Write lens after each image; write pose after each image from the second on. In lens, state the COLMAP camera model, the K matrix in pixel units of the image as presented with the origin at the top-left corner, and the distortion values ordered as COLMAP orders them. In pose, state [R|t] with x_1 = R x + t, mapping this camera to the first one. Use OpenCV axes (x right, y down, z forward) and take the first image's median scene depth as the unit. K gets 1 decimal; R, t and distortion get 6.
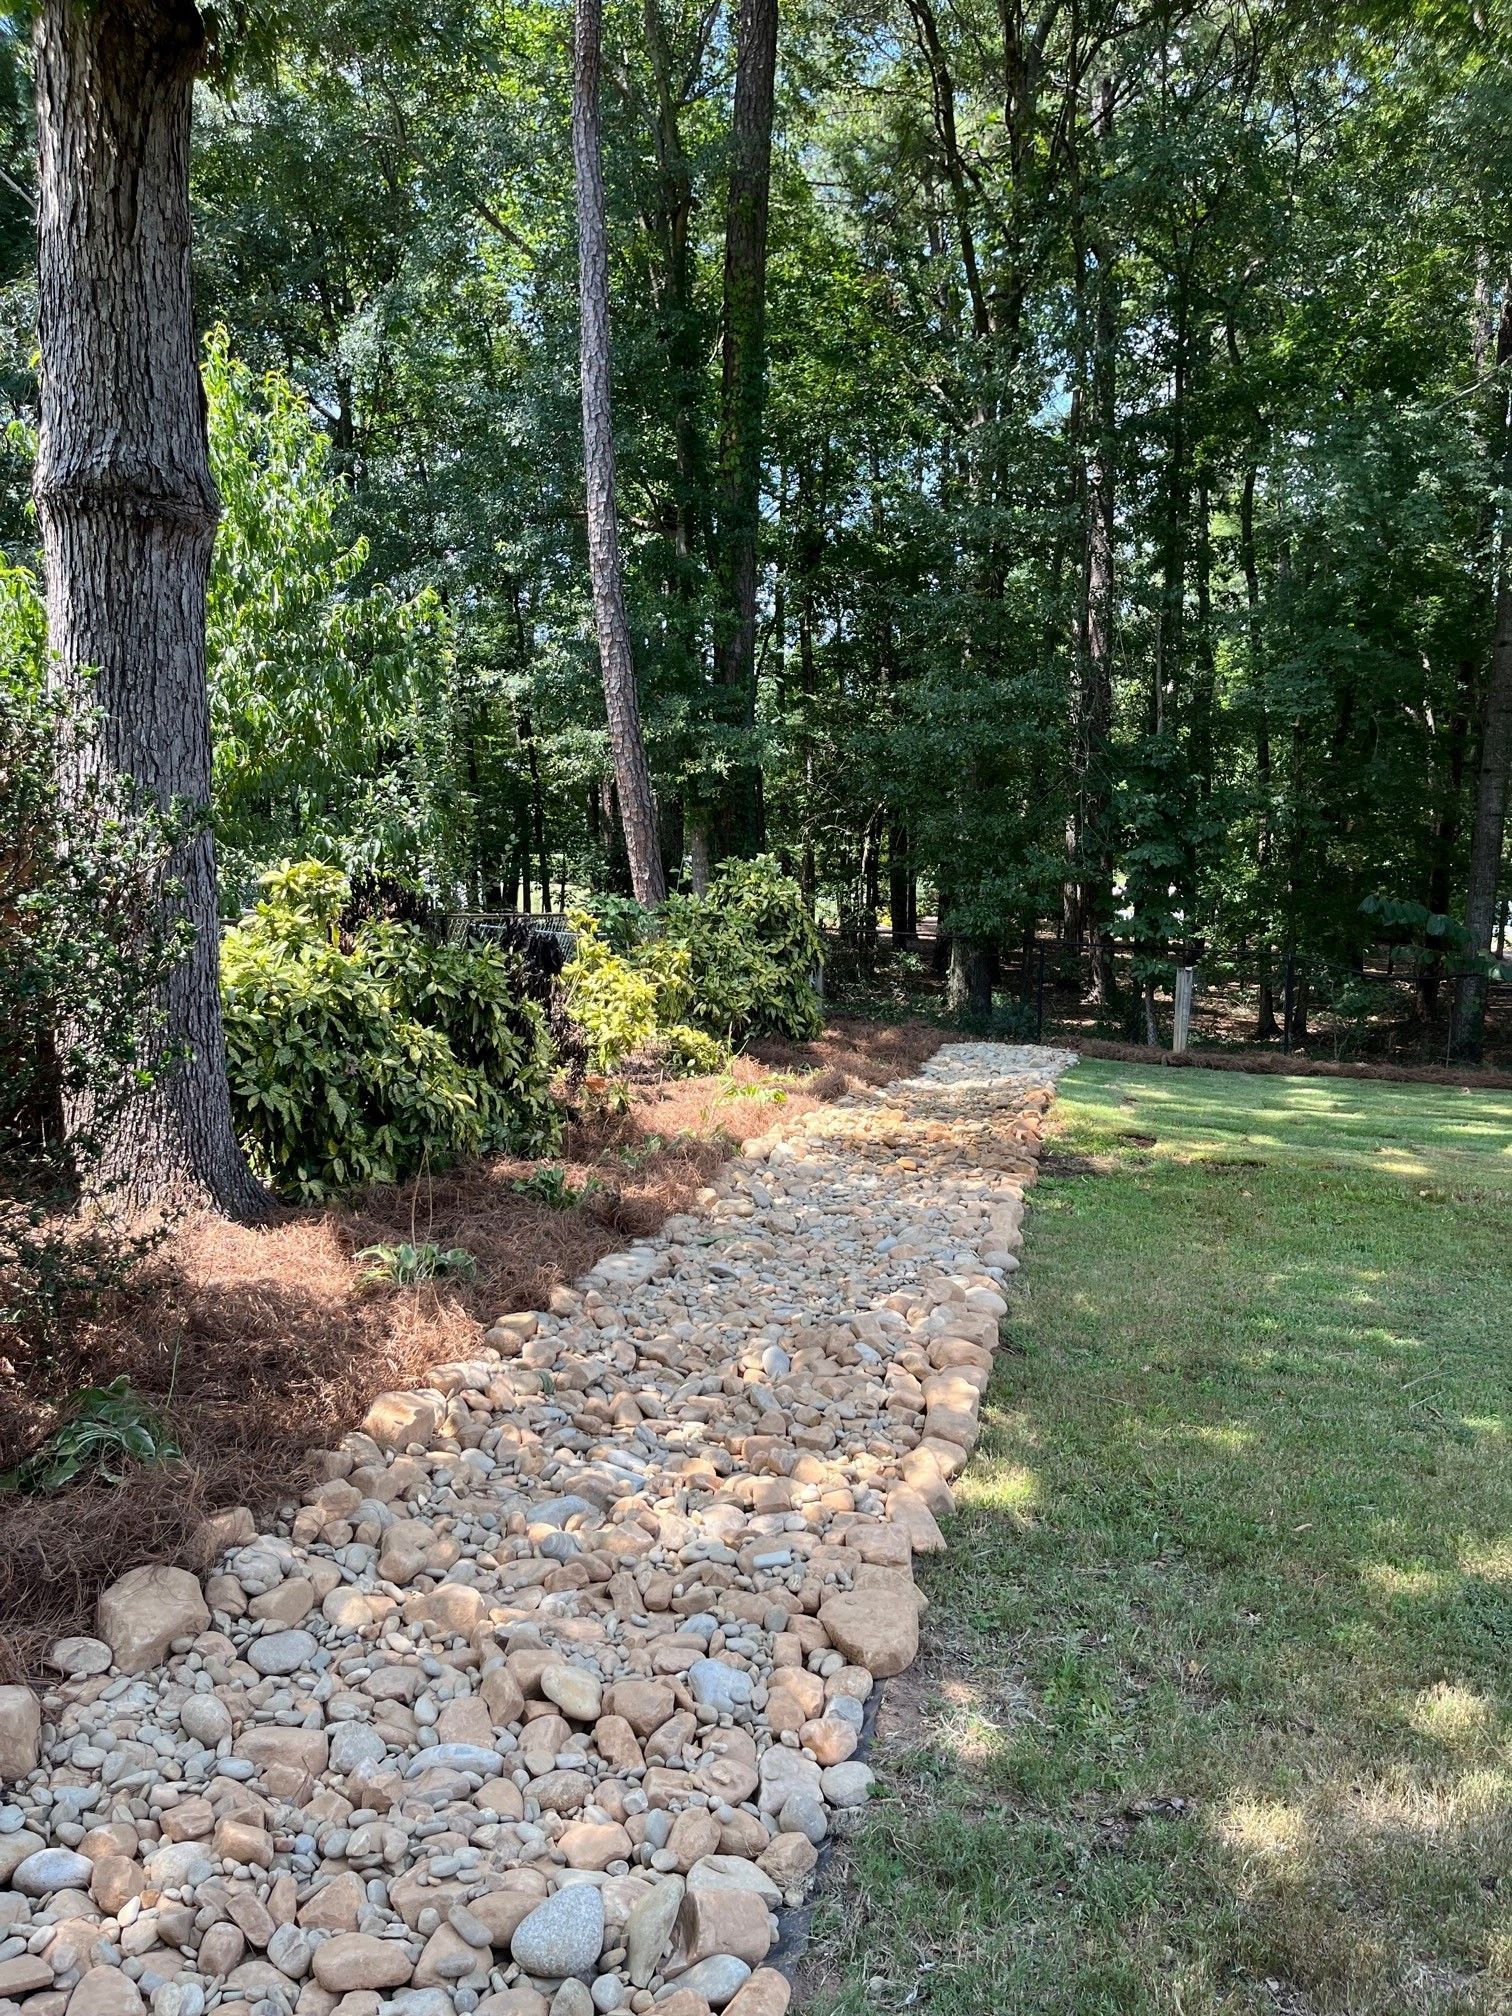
lens RADIAL K [[1529.5, 0, 696.6], [0, 1529.5, 1000.2], [0, 0, 1]] dist [0.061666, -0.090438]
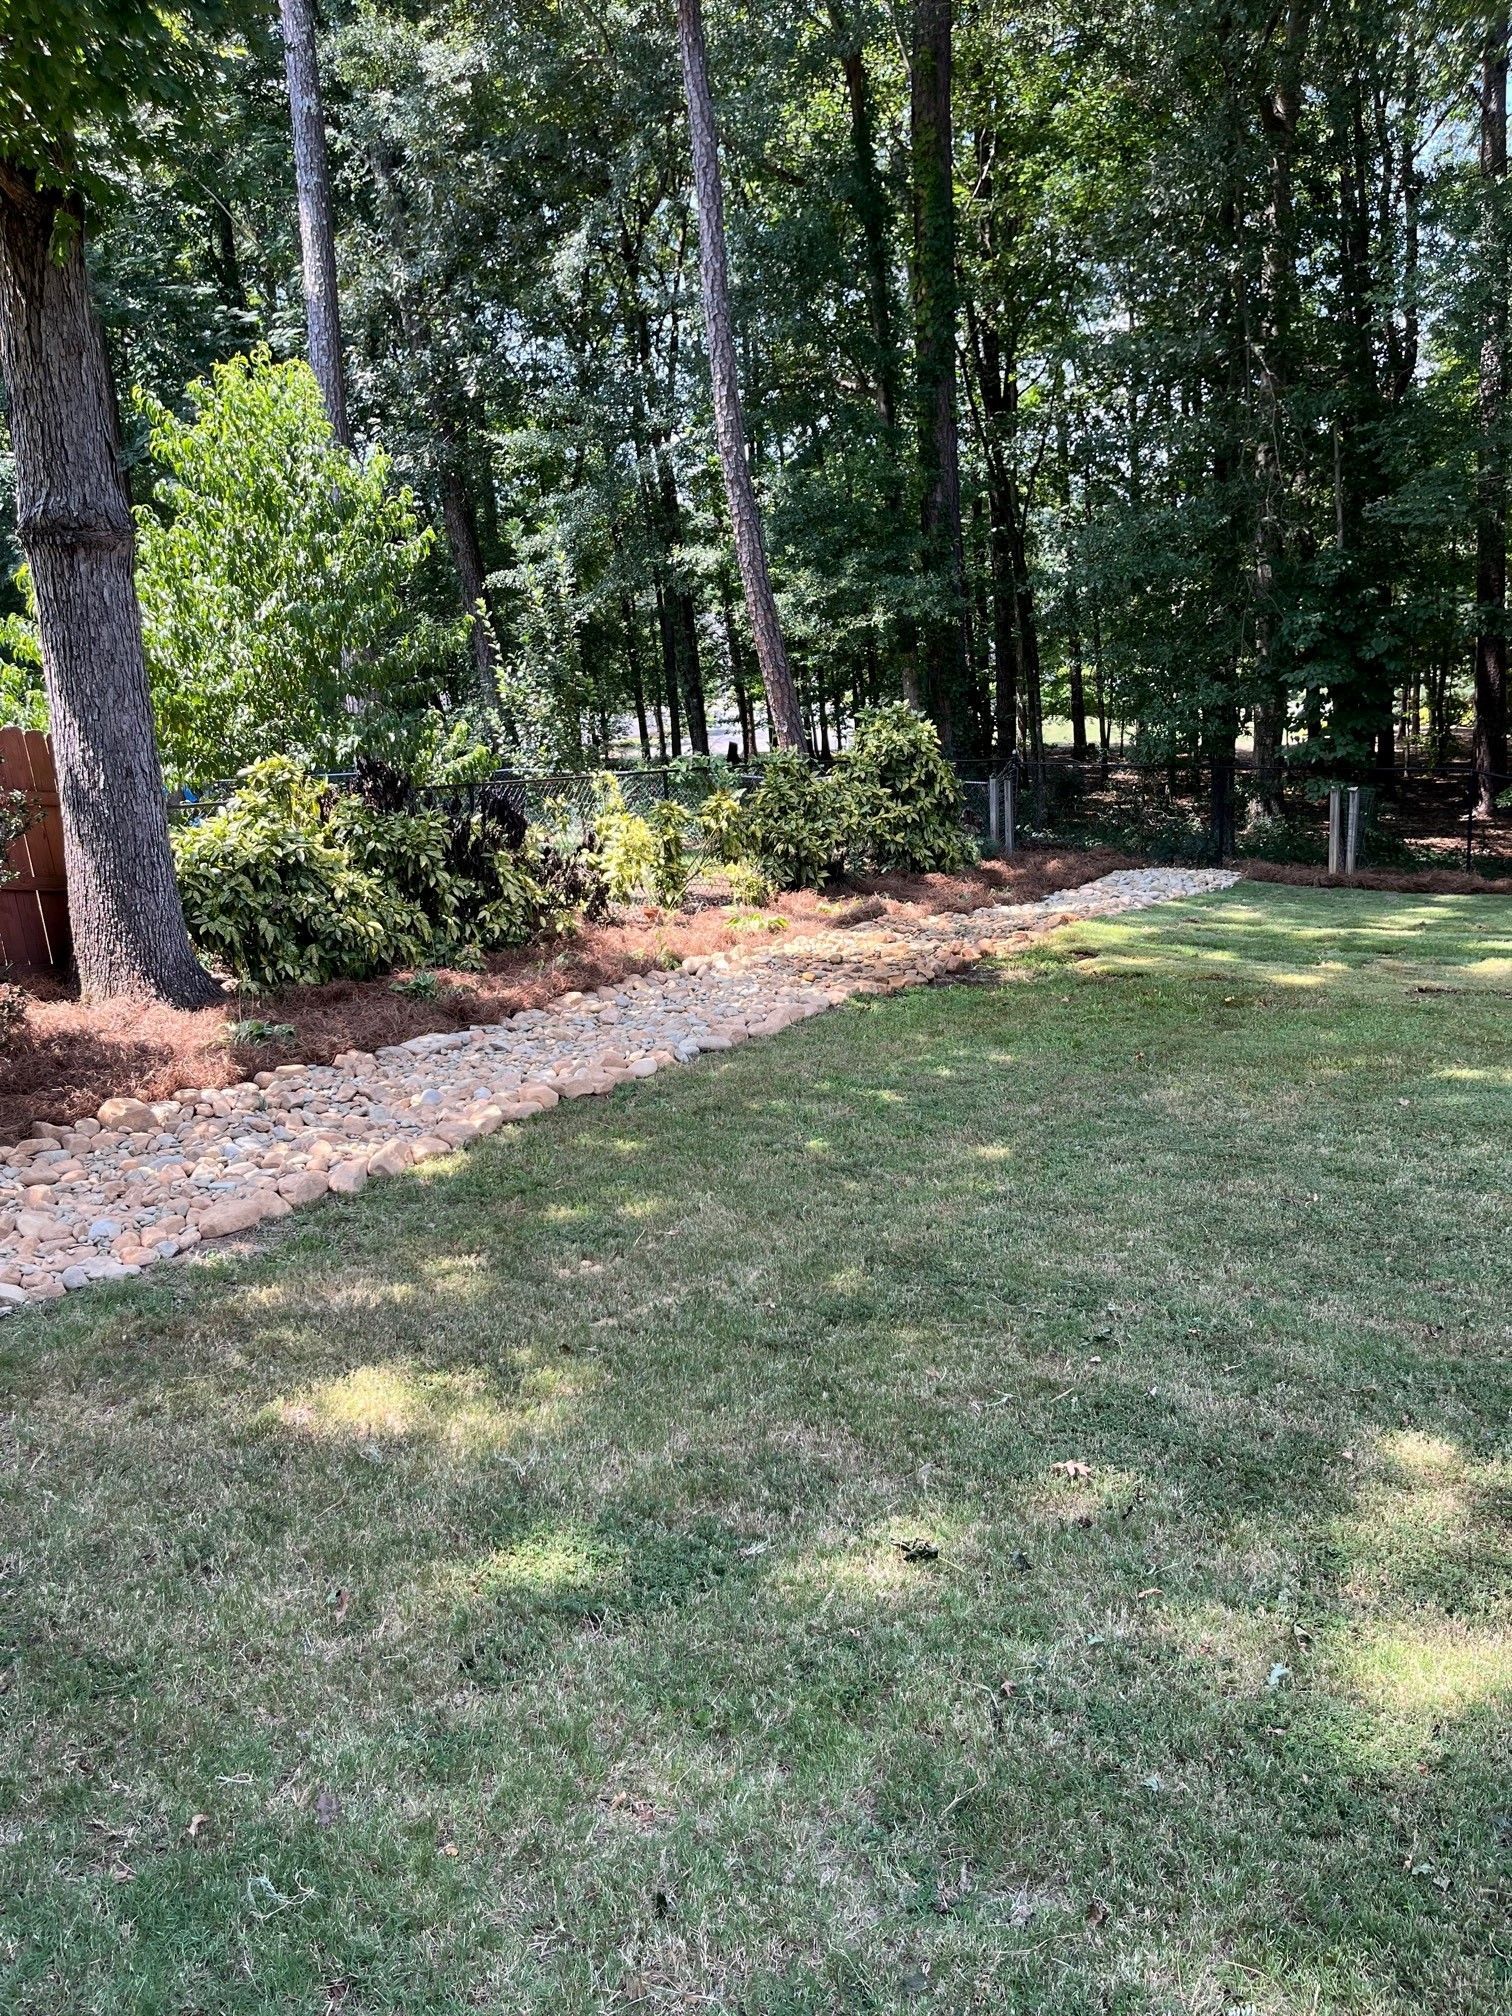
lens RADIAL K [[1529.5, 0, 696.6], [0, 1529.5, 1000.2], [0, 0, 1]] dist [0.061666, -0.090438]
pose [[0.945202, 0.003481, -0.326468, 0.611300], [0.031954, 0.994156, 0.103115, -0.002518], [0.324919, -0.107896, 0.939567, -0.234095]]
